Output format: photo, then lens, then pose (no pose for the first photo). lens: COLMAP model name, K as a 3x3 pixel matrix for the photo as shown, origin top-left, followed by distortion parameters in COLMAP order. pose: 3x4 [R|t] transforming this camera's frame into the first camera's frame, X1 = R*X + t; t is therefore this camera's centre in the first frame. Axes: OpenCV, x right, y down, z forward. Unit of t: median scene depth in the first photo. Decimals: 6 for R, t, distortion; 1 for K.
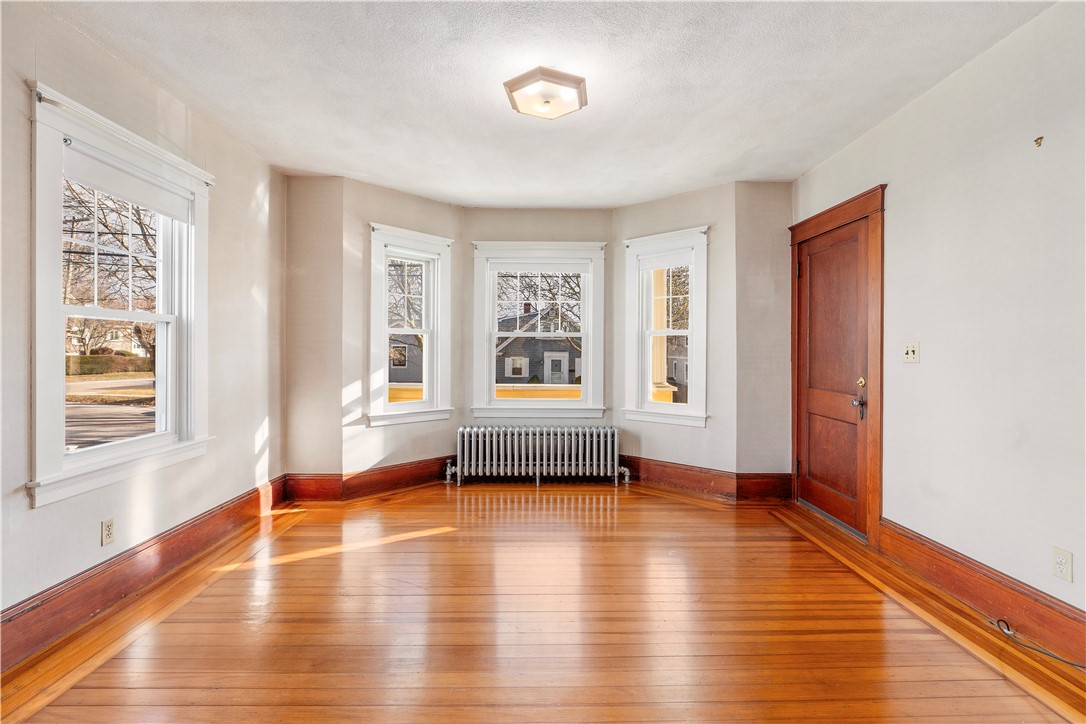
lens RADIAL K [[487.5, 0, 538.5], [0, 487.5, 348.5], [0, 0, 1]] dist [-0.004754, -0.000435]
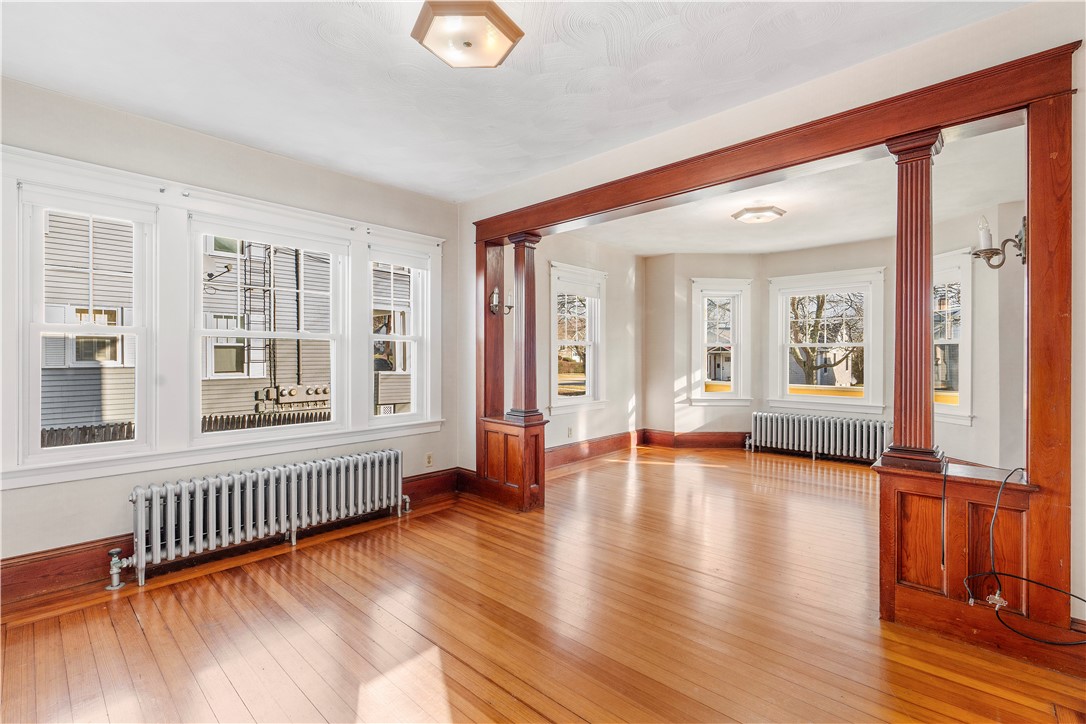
lens RADIAL K [[487.5, 0, 543.8], [0, 487.5, 357.4], [0, 0, 1]] dist [-0.004754, -0.000435]
pose [[0.729648, -0.000238, -0.683823, 0.399006], [0.002653, 0.999993, 0.002482, -0.003165], [0.683818, -0.003625, 0.729644, -0.507150]]
